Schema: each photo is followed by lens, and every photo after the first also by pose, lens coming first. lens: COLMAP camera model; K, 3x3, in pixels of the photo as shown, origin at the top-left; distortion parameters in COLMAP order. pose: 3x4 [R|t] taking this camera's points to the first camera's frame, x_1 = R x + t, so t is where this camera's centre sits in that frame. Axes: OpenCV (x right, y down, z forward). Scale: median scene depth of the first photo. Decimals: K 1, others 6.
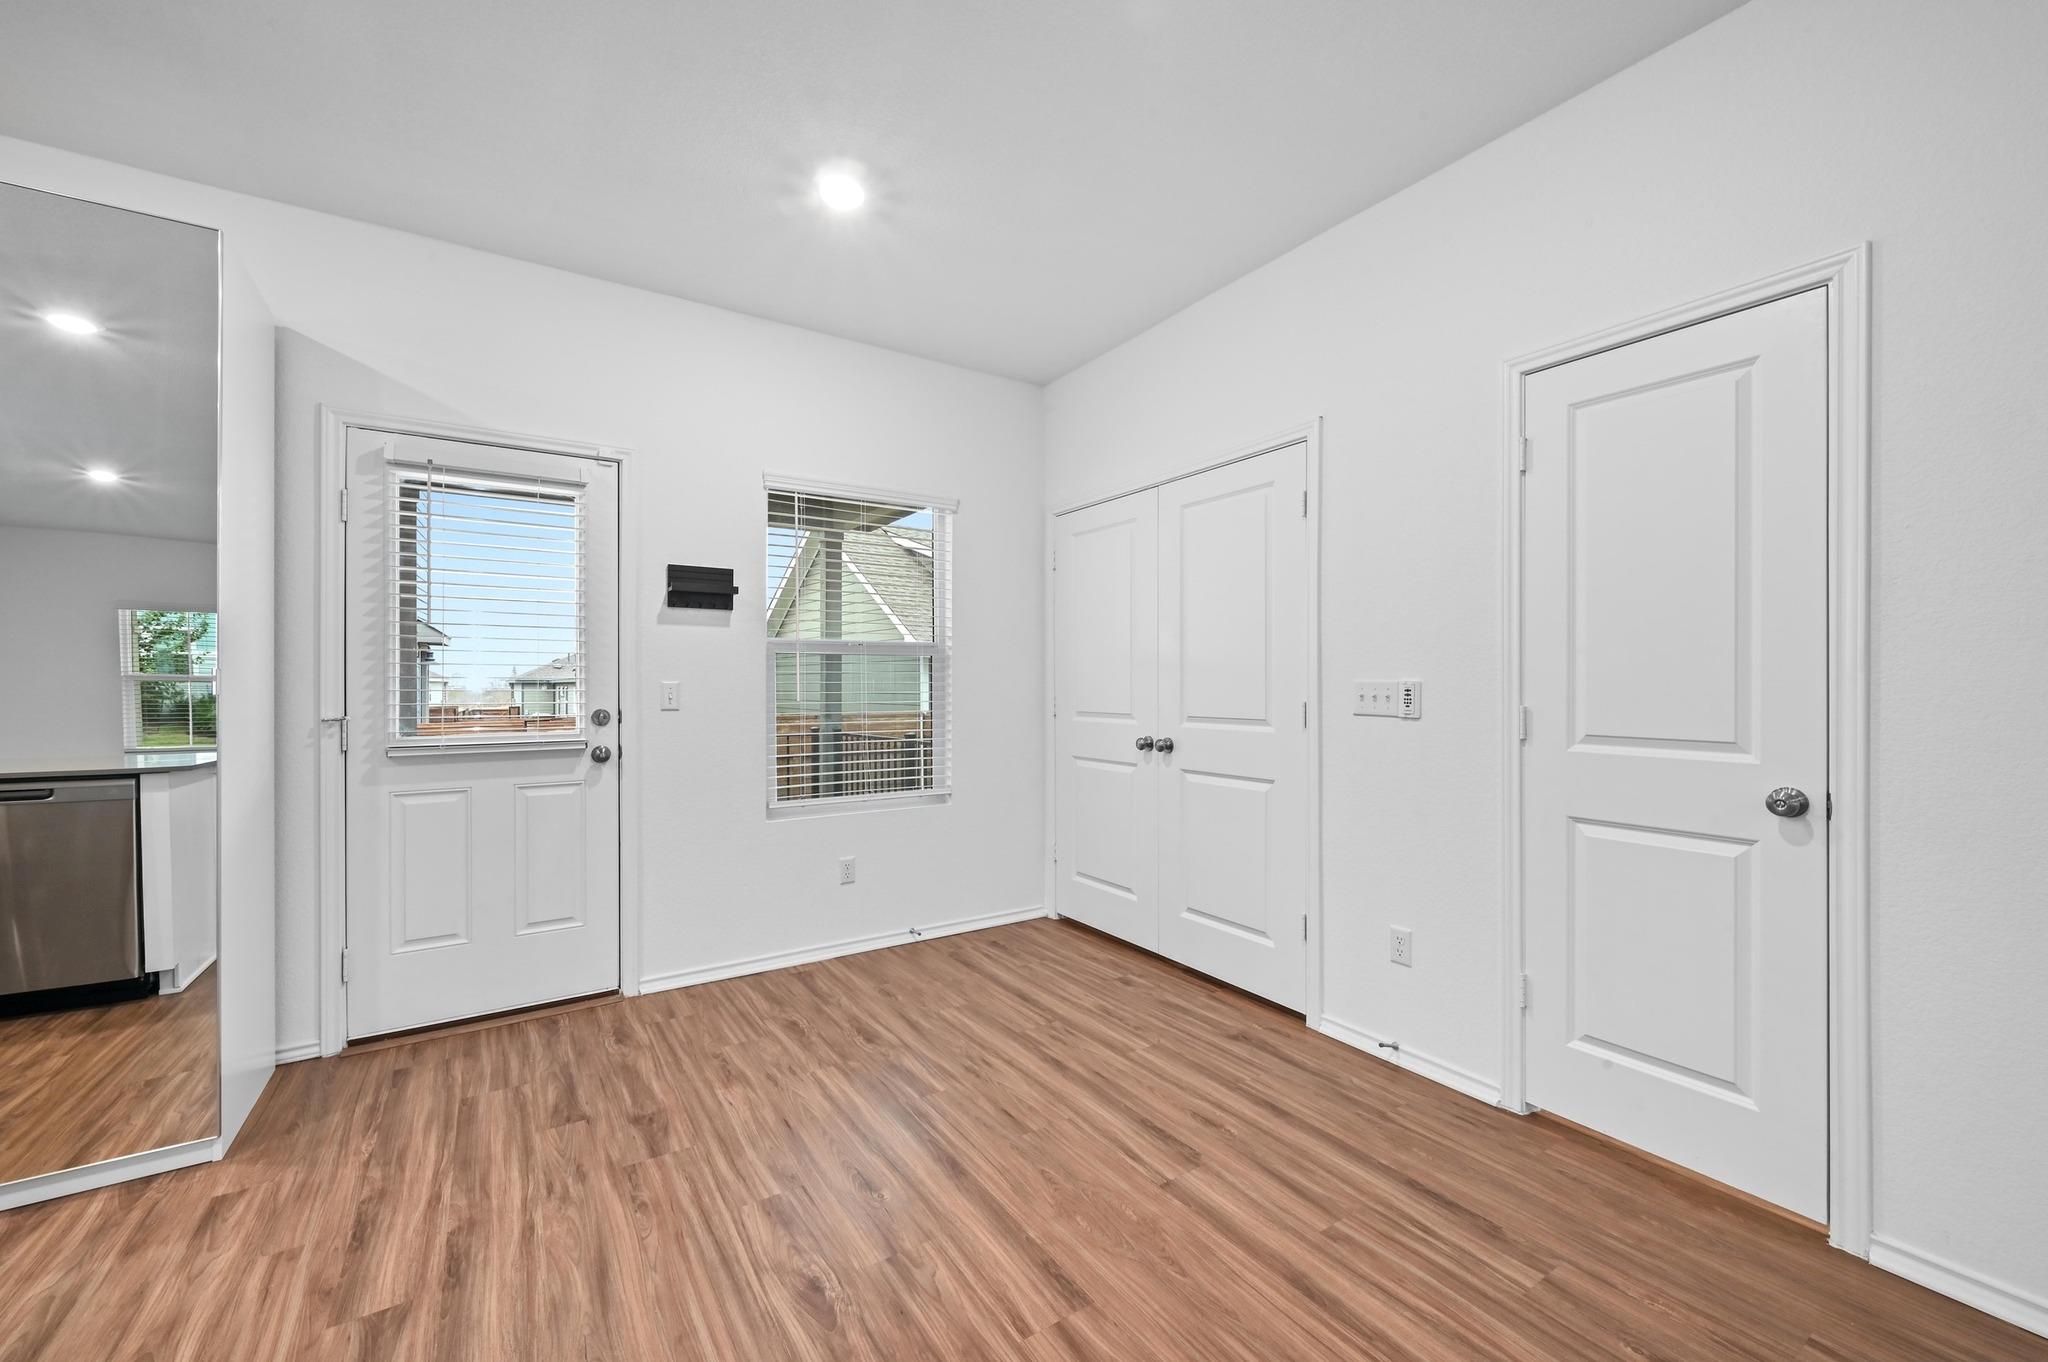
lens RADIAL K [[813.9, 0, 1039.9], [0, 813.9, 681.1], [0, 0, 1]] dist [-0.000798, 0.000976]
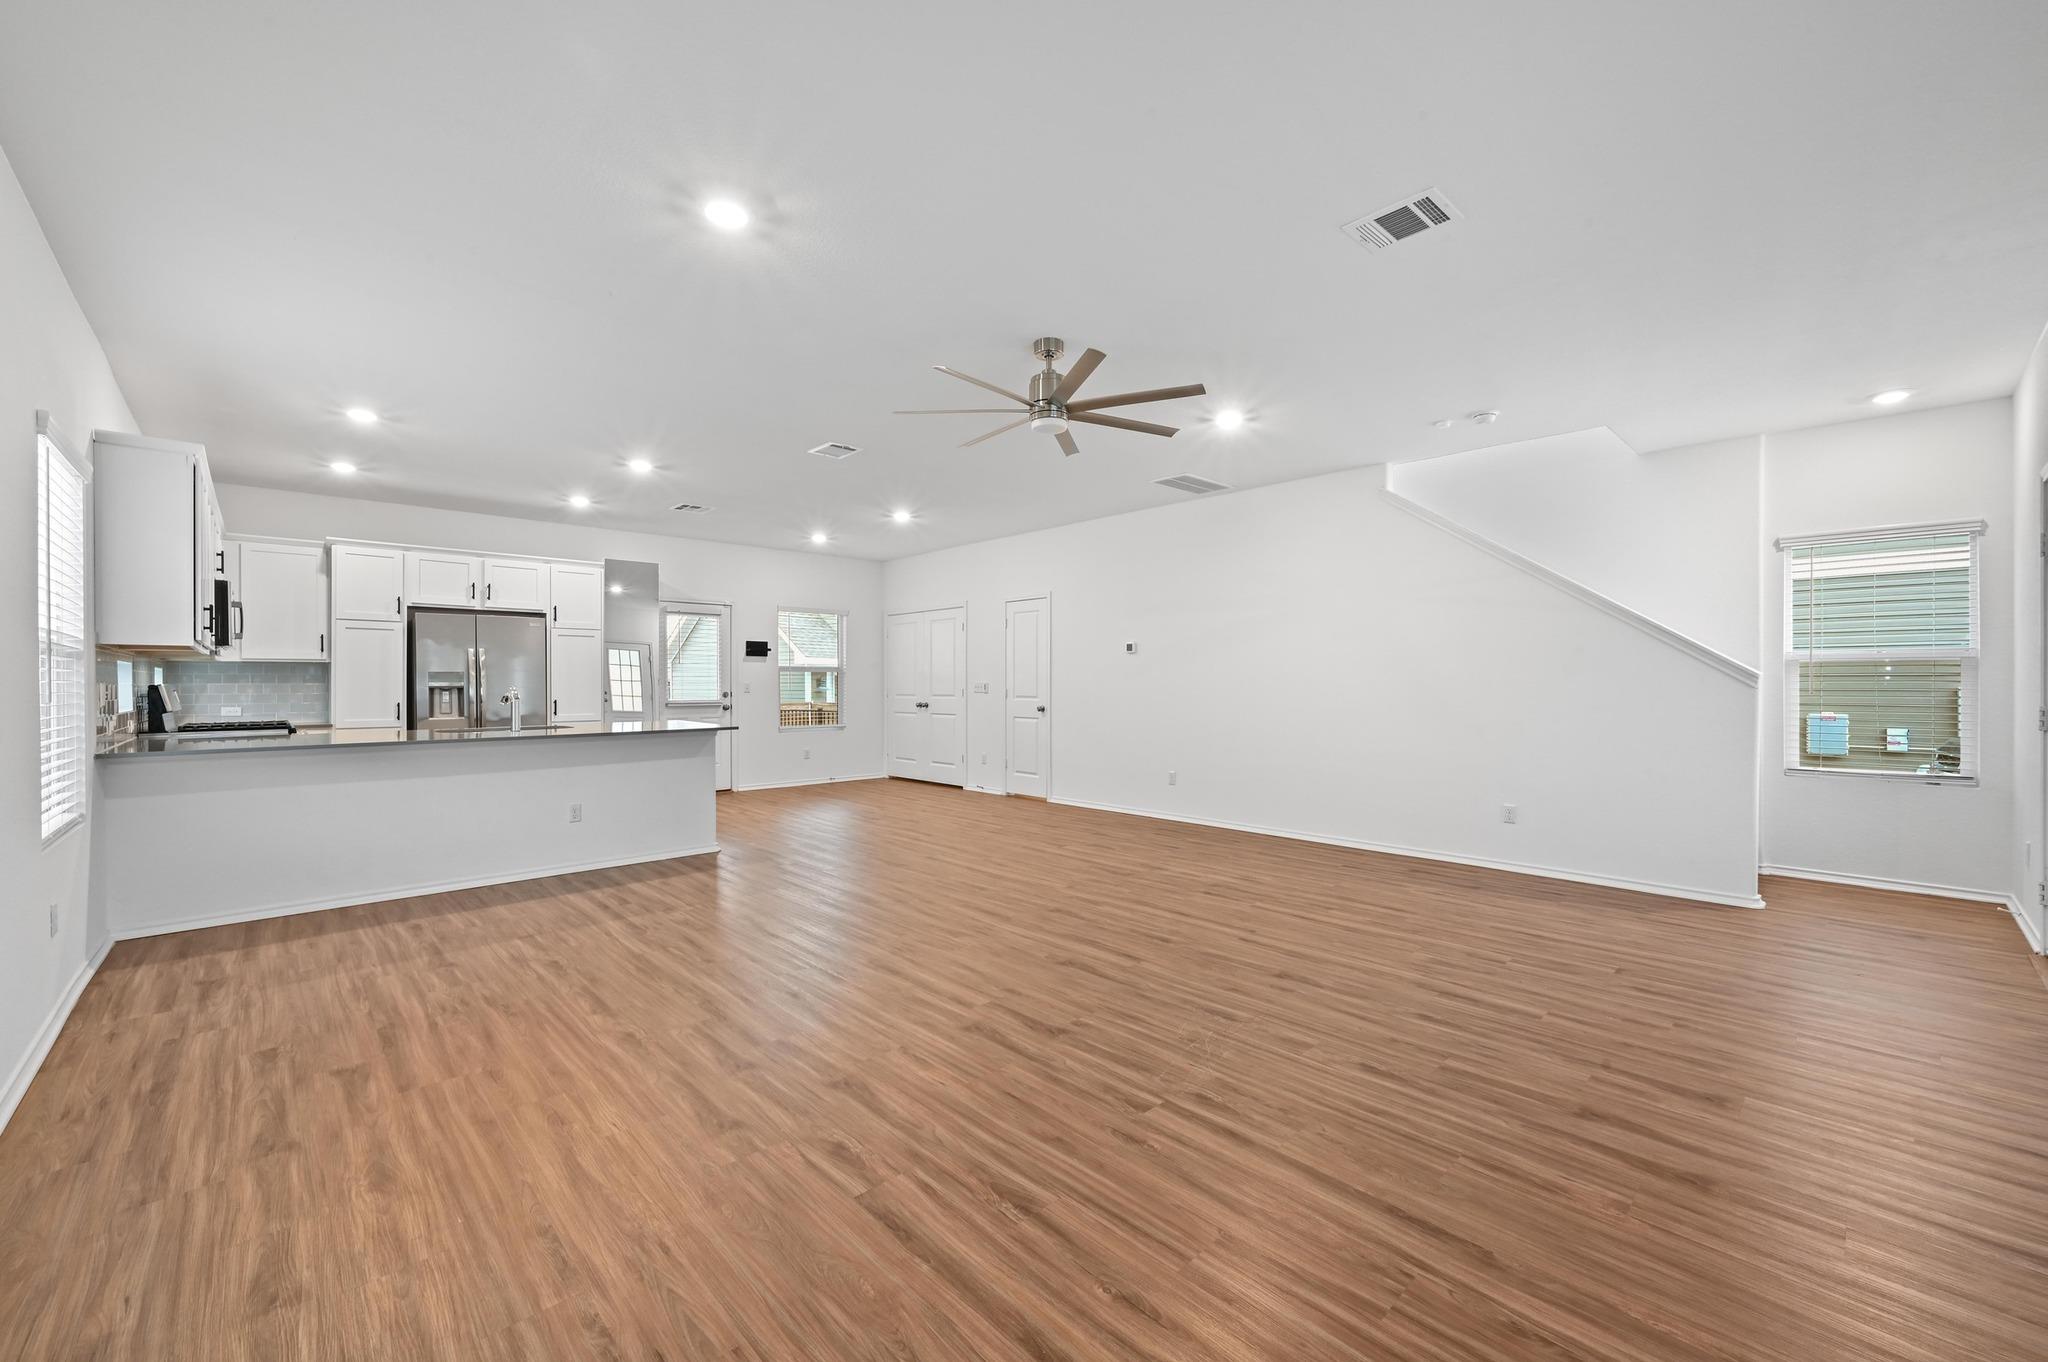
lens RADIAL K [[813.9, 0, 1040.0], [0, 813.9, 678.4], [0, 0, 1]] dist [-0.000798, 0.000976]
pose [[0.983191, 0.003903, 0.182540, 0.038369], [-0.002268, 0.999955, -0.009165, 0.011978], [-0.182568, 0.008597, 0.983156, -2.386334]]
